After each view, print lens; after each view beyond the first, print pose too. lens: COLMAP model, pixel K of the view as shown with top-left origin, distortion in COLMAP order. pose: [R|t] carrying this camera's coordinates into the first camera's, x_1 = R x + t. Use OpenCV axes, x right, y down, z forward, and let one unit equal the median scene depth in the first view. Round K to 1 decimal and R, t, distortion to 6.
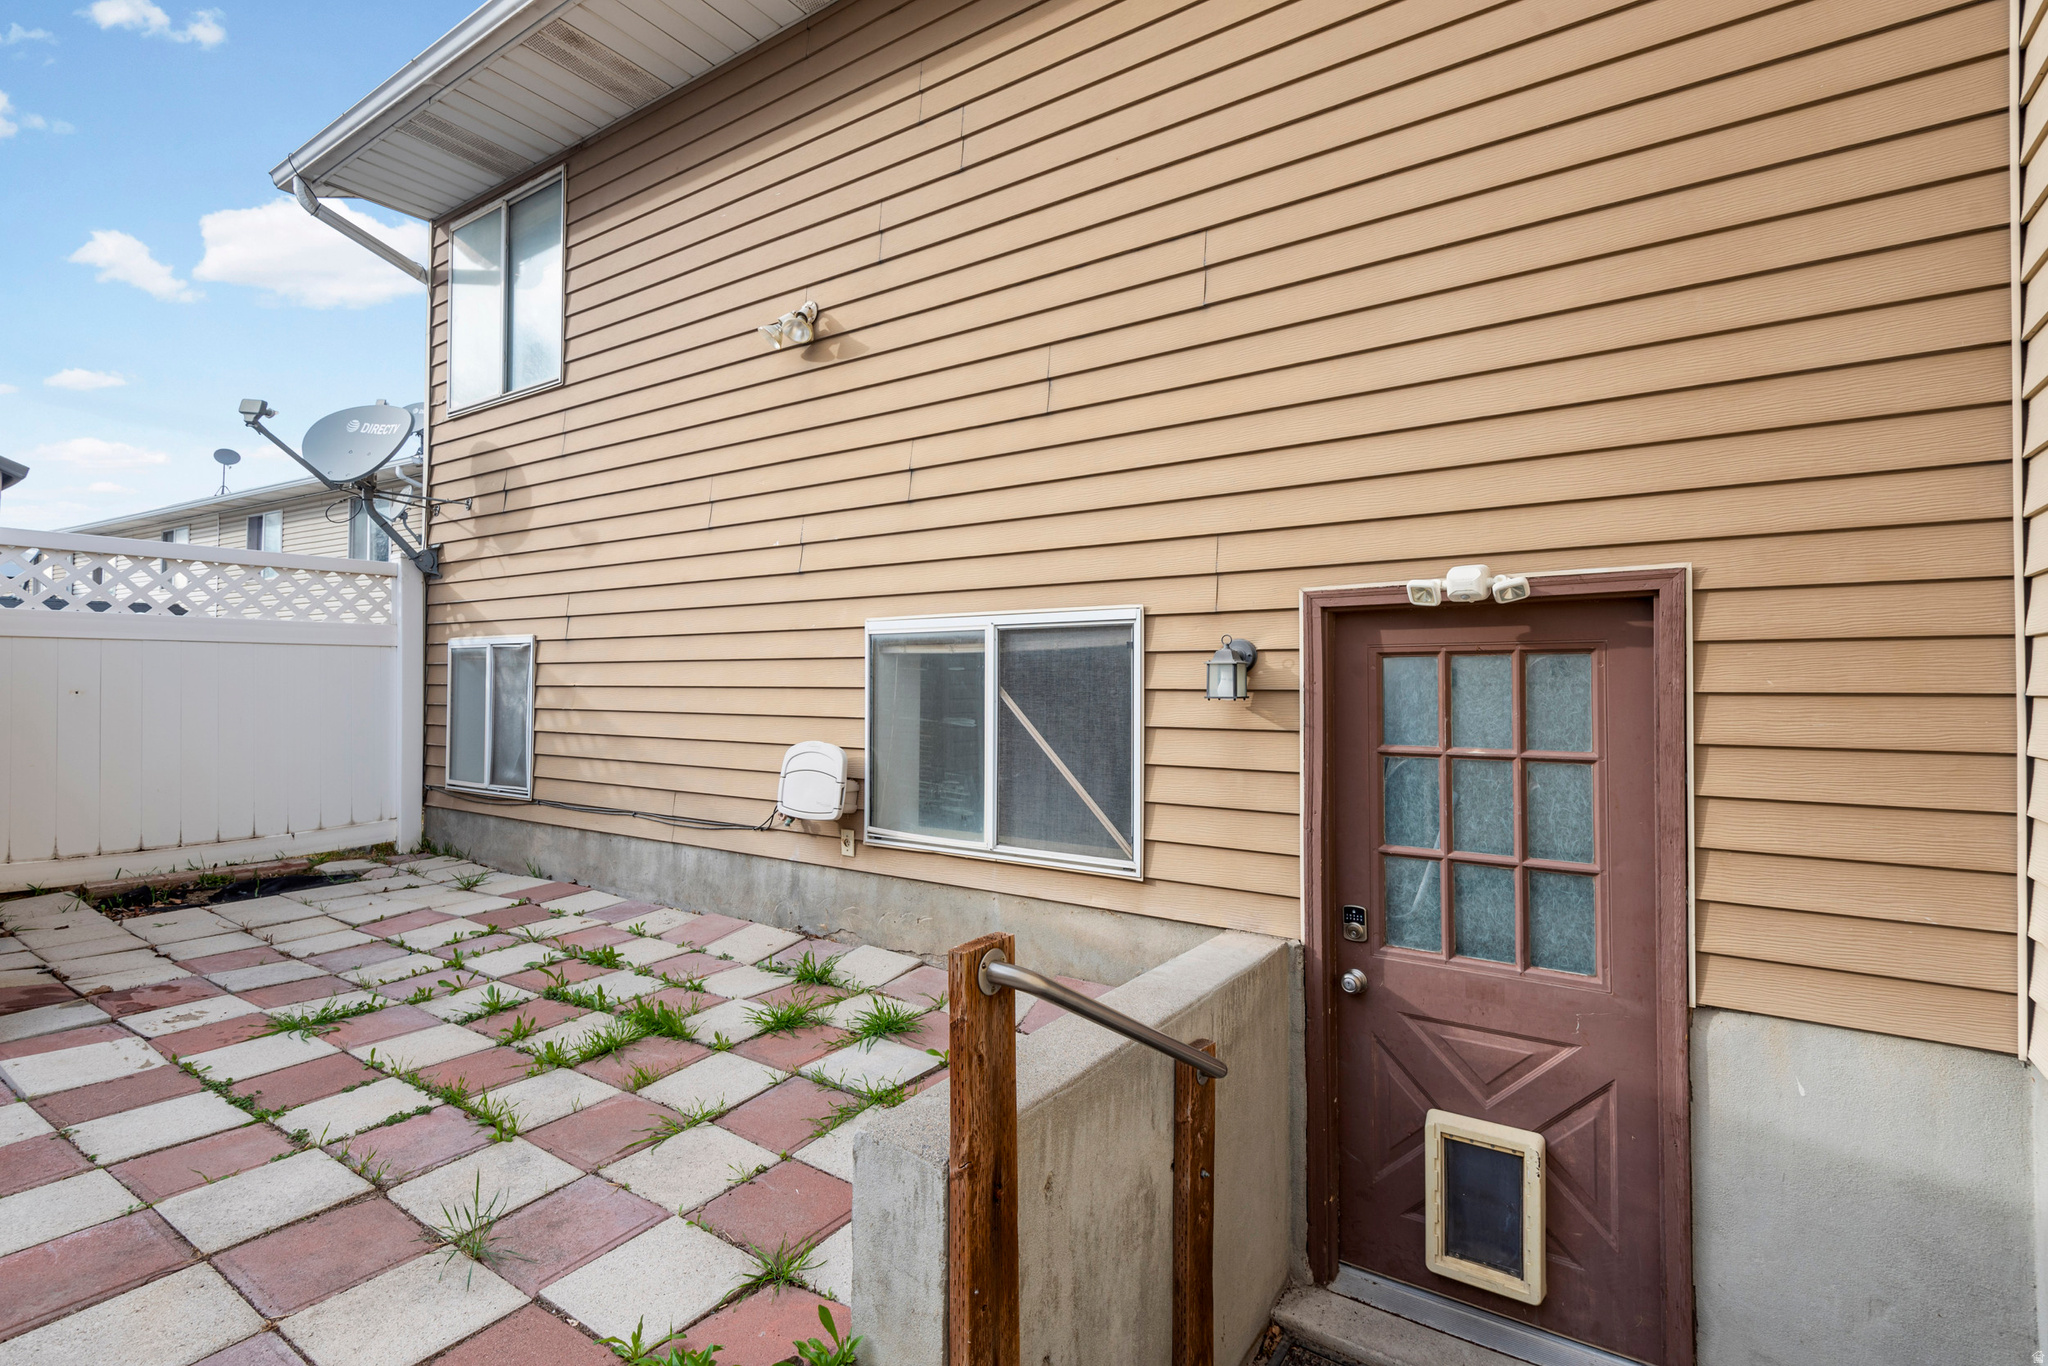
lens RADIAL K [[927.4, 0, 1037.8], [0, 927.4, 674.1], [0, 0, 1]] dist [0.008106, -0.000994]
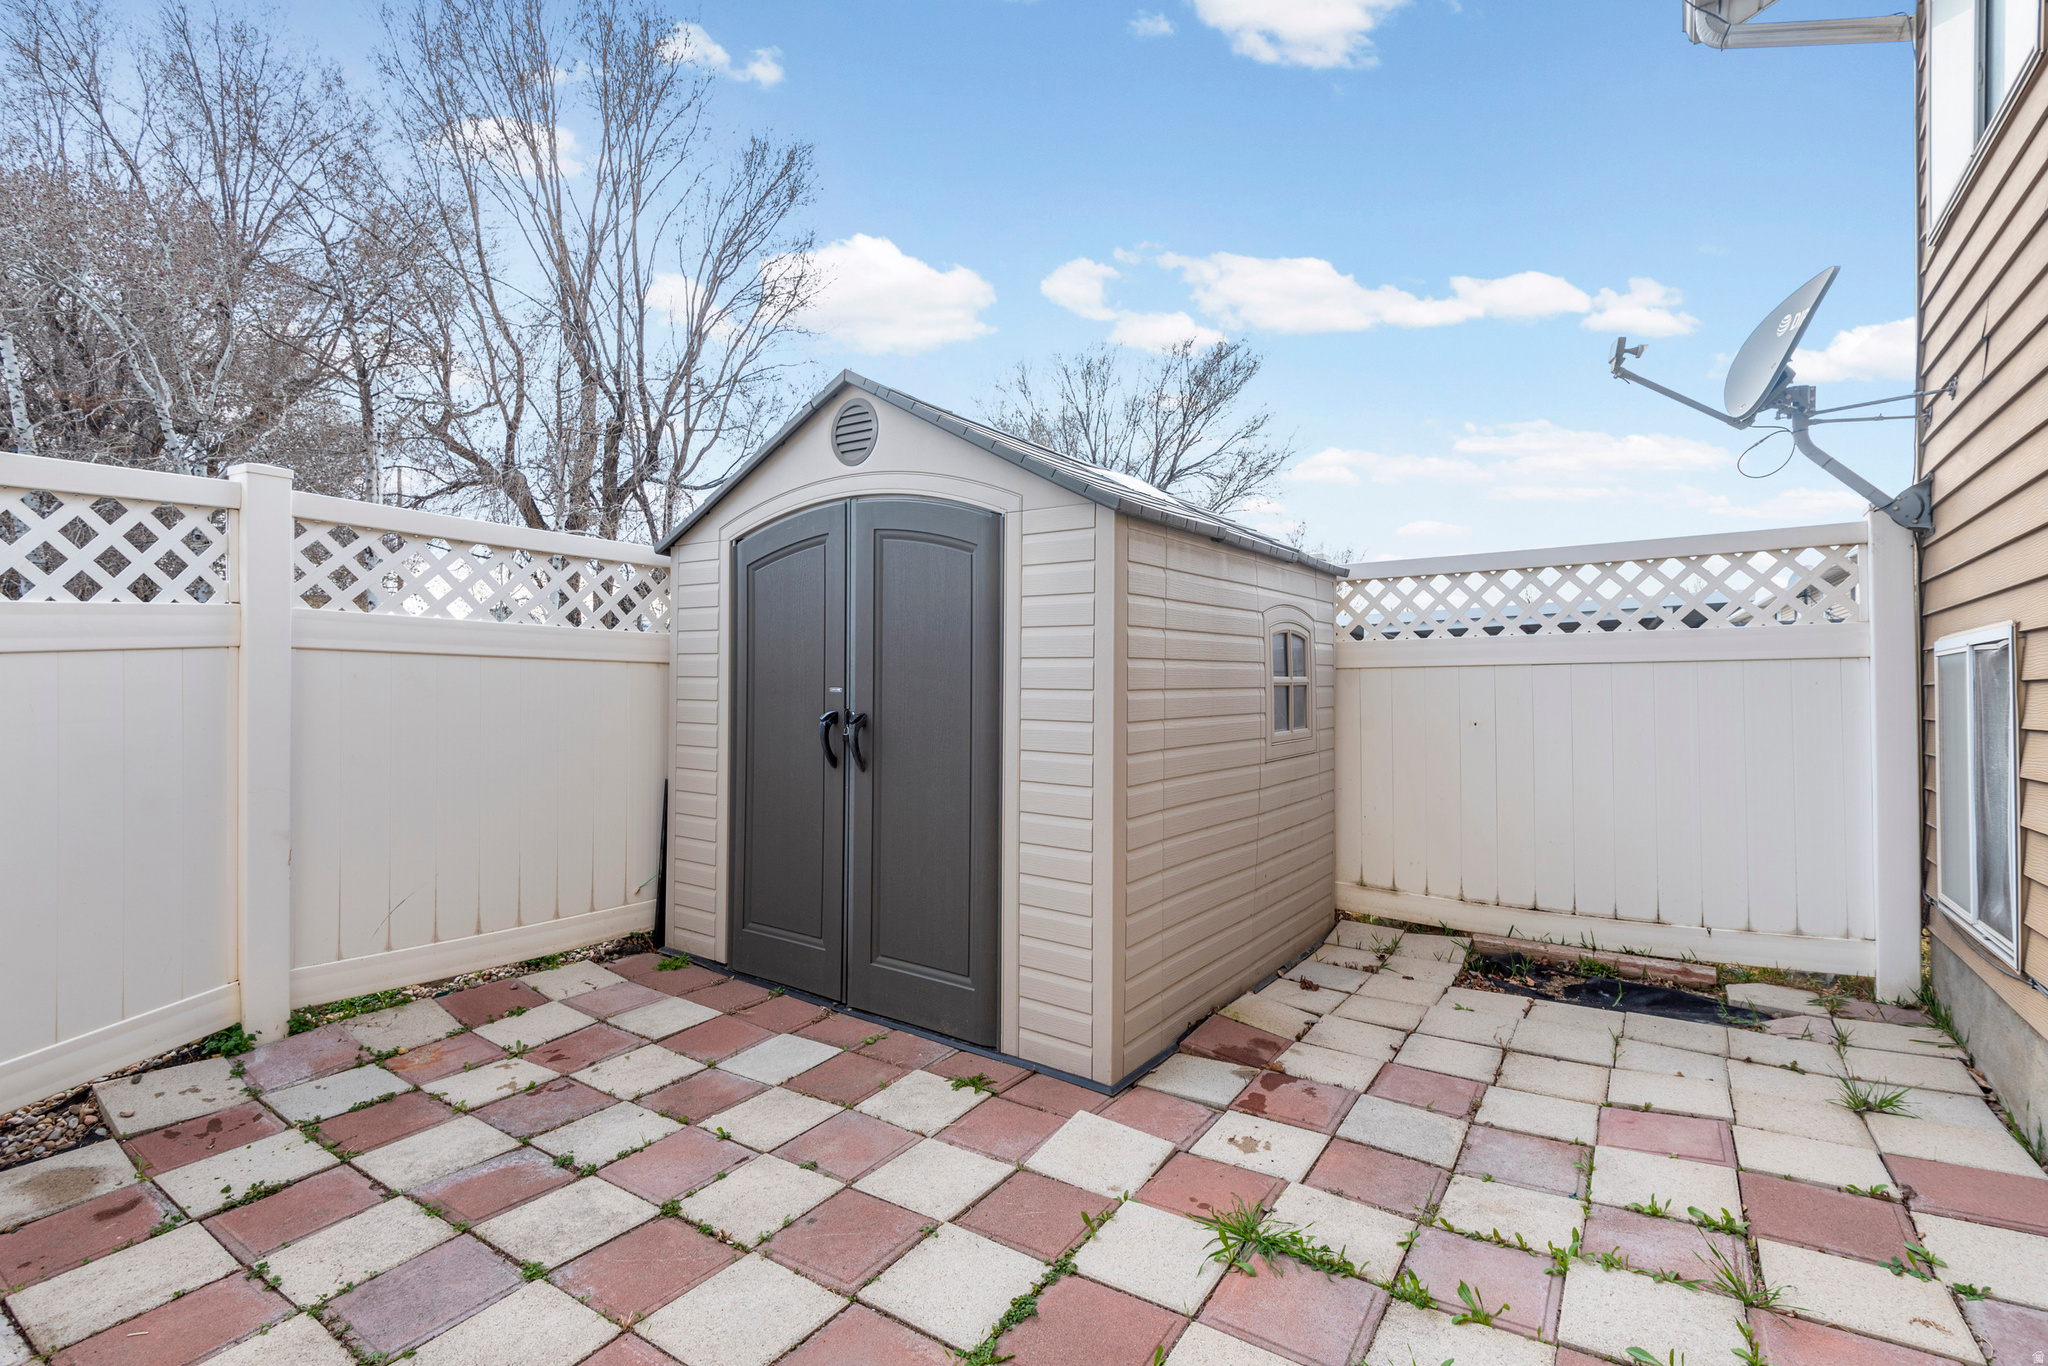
lens RADIAL K [[973.1, 0, 1036.6], [0, 973.1, 687.9], [0, 0, 1]] dist [-0.003064, -0.000568]
pose [[-0.008281, -0.020991, -0.999745, -0.077271], [0.004816, 0.999767, -0.021031, 0.001369], [0.999954, -0.004989, -0.008178, 0.729430]]
